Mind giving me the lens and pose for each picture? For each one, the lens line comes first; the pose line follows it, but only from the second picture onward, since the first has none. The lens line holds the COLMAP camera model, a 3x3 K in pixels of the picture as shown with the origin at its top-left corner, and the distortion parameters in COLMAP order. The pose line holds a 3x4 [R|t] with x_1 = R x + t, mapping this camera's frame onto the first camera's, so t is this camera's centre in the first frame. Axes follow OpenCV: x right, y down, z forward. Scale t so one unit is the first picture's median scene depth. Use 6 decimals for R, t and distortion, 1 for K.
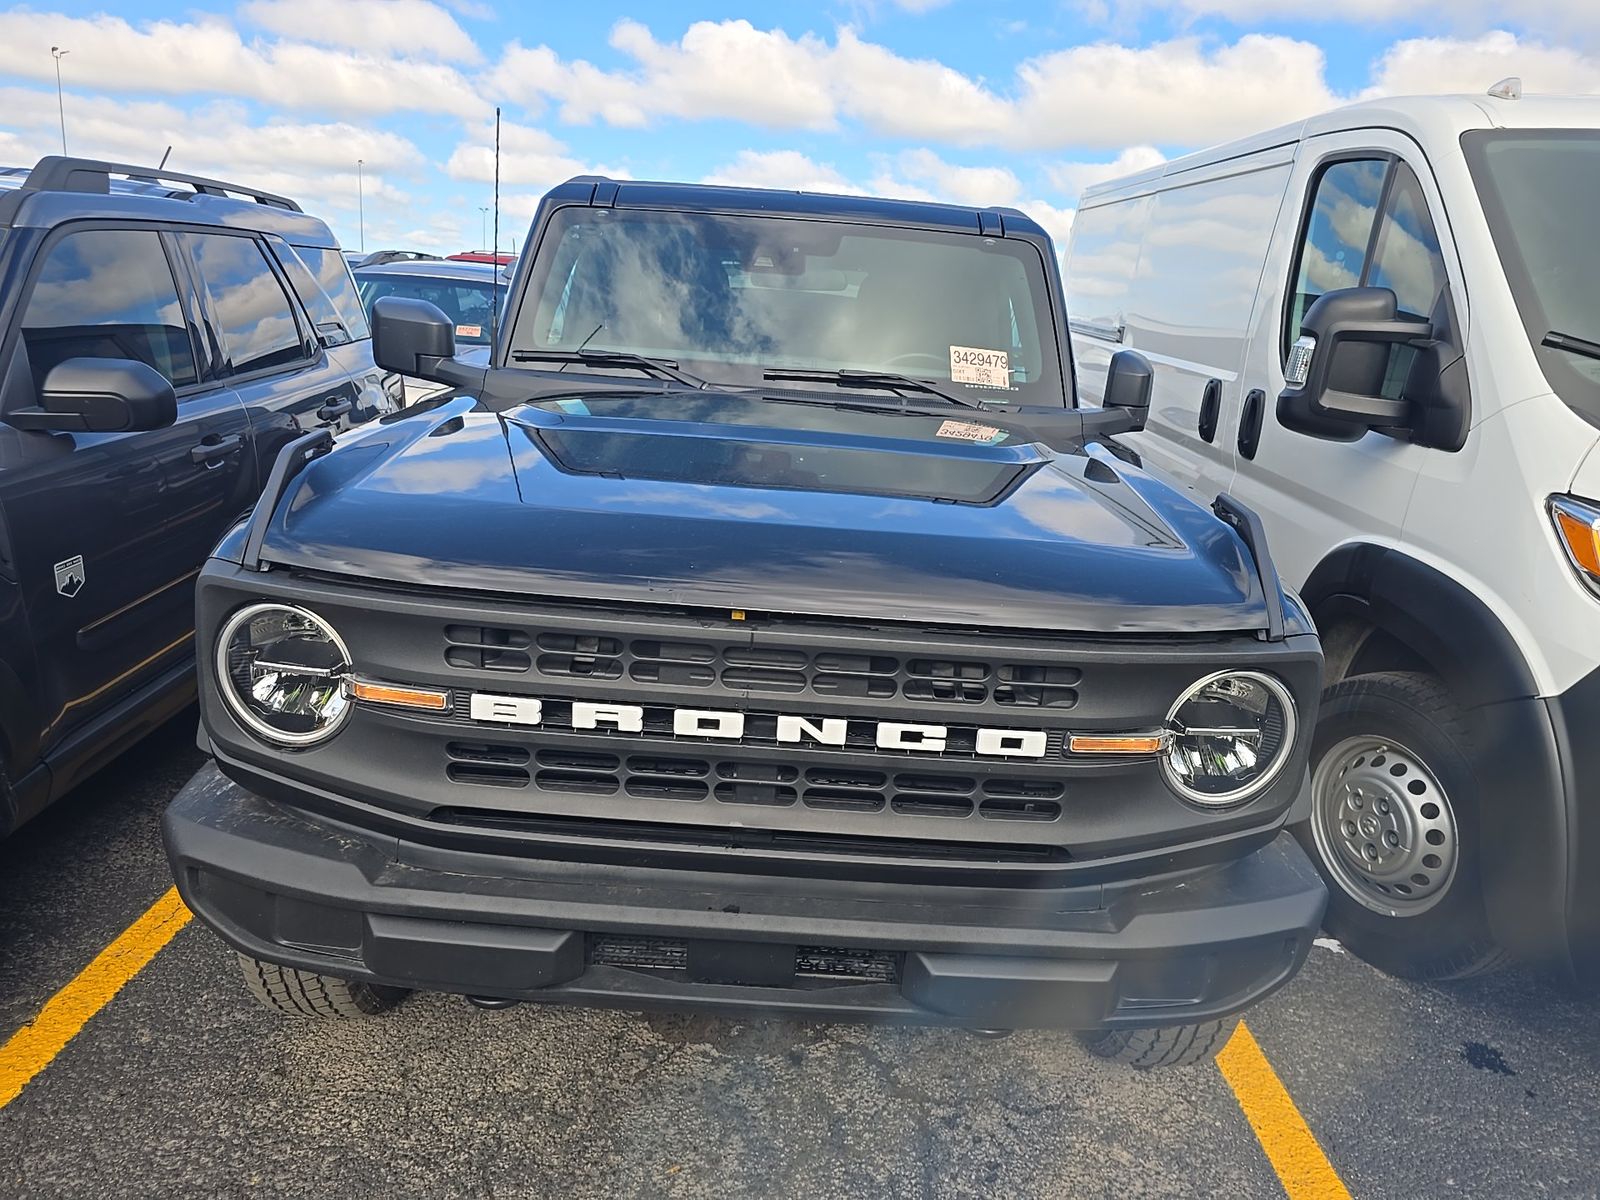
lens RADIAL K [[1094.3, 0, 800.0], [0, 1094.3, 600.0], [0, 0, 1]] dist [0.019892, -0.001244]
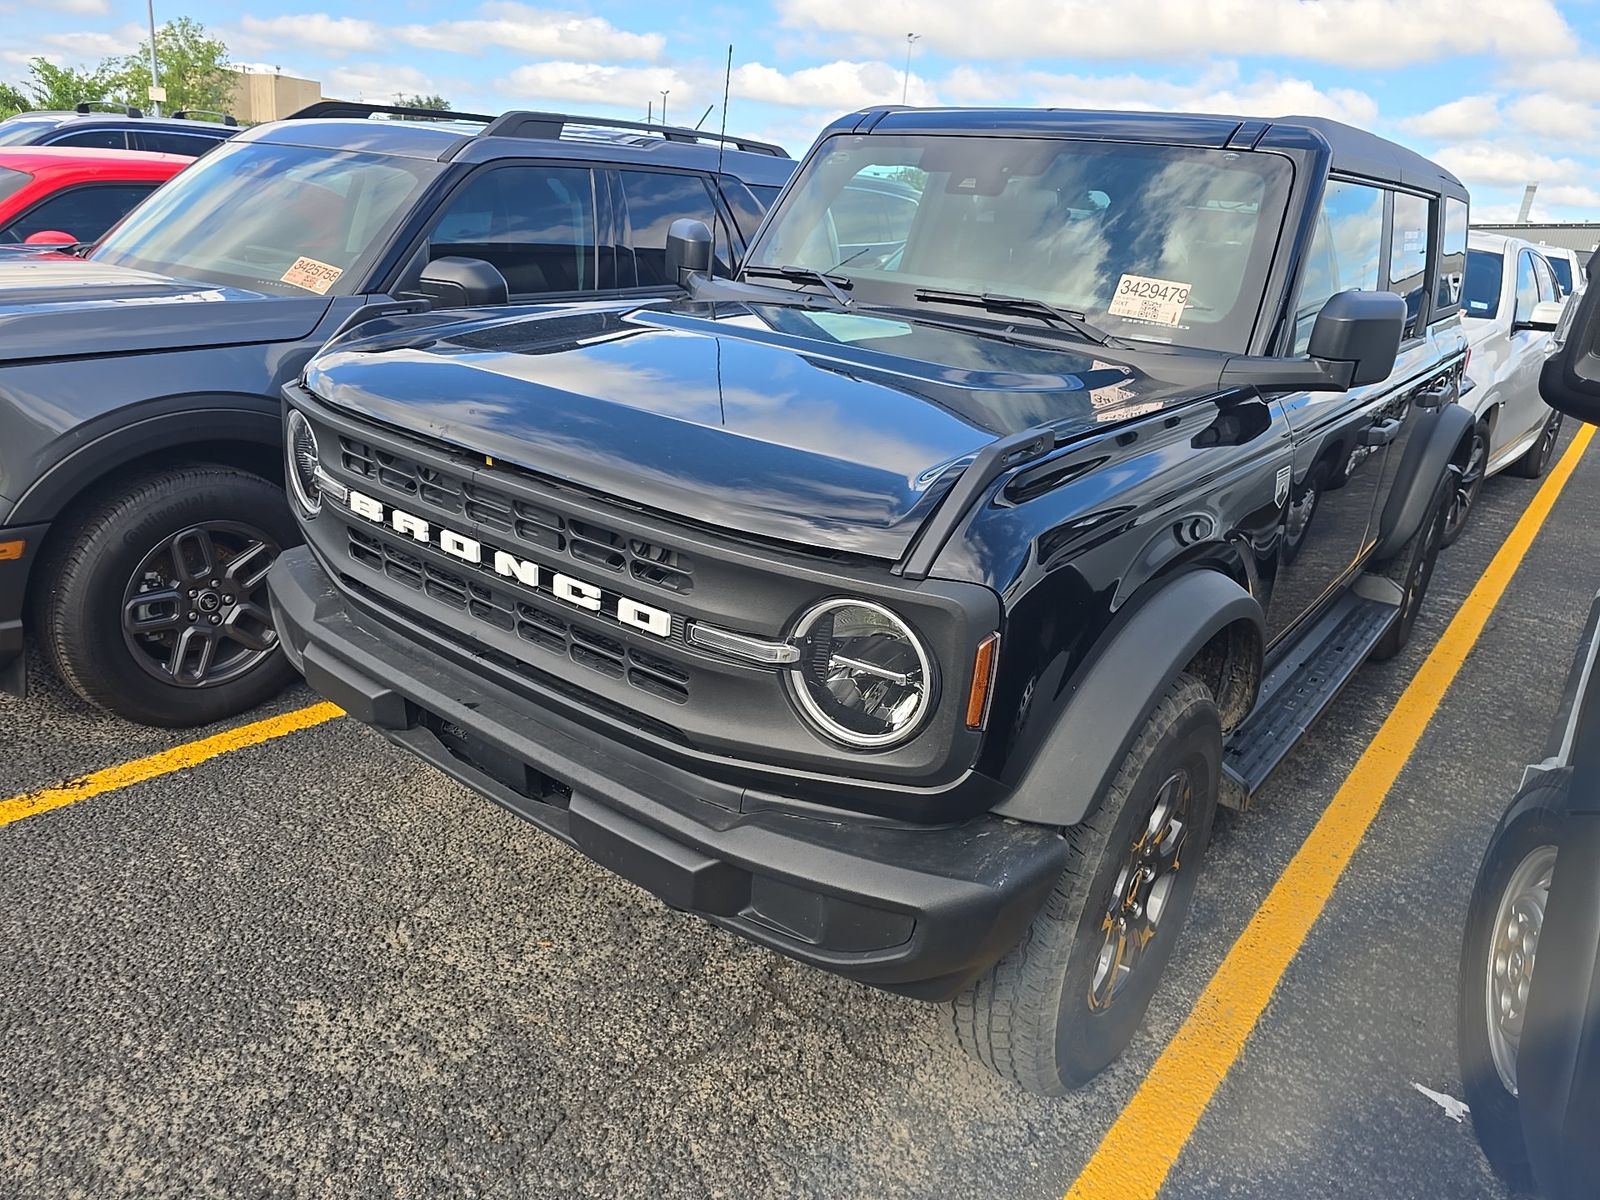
lens RADIAL K [[1102.4, 0, 800.0], [0, 1102.4, 600.0], [0, 0, 1]] dist [0.027563, -0.001443]
pose [[0.785268, 0.205885, -0.583922, 0.777249], [-0.187792, 0.977868, 0.092241, -0.010076], [0.589990, 0.037222, 0.806552, 0.193974]]
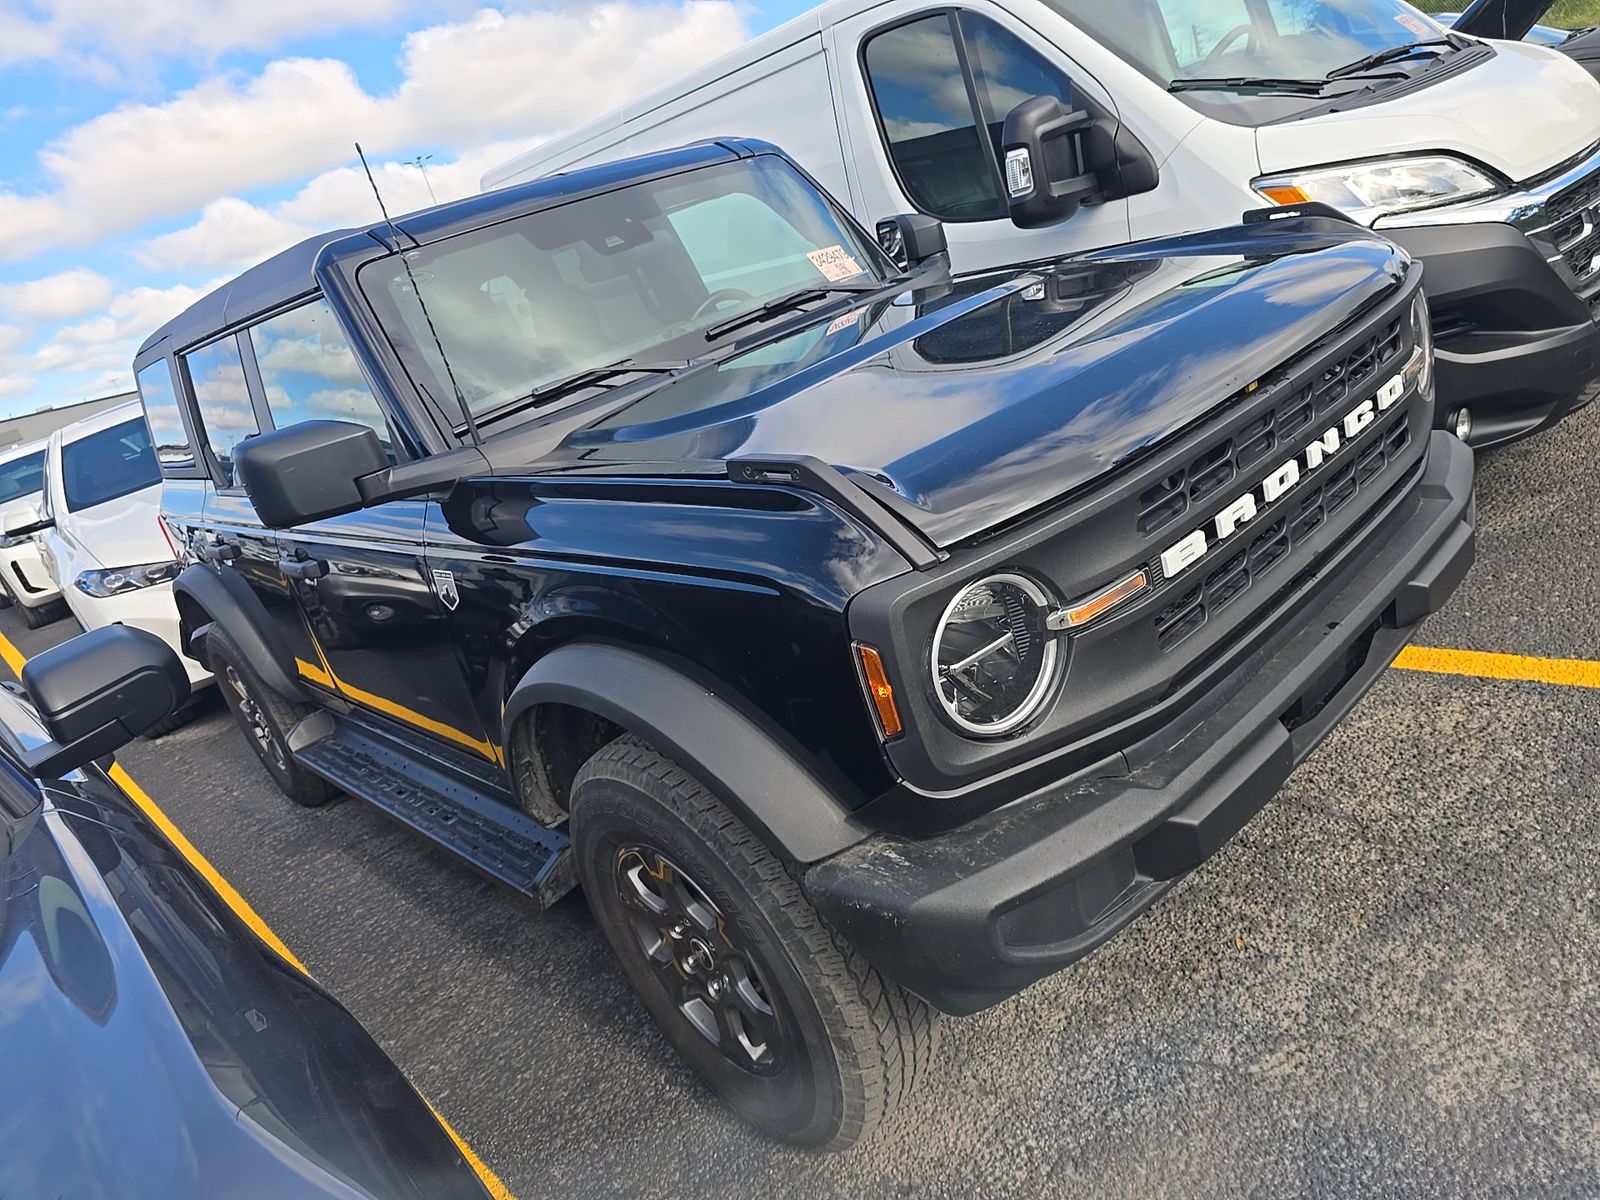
lens RADIAL K [[1095.2, 0, 800.0], [0, 1095.2, 600.0], [0, 0, 1]] dist [0.007564, -0.001403]
pose [[0.689910, -0.491035, 0.531892, -0.890874], [0.498307, 0.855113, 0.143080, -0.155154], [-0.525085, 0.166334, 0.834637, 0.282272]]
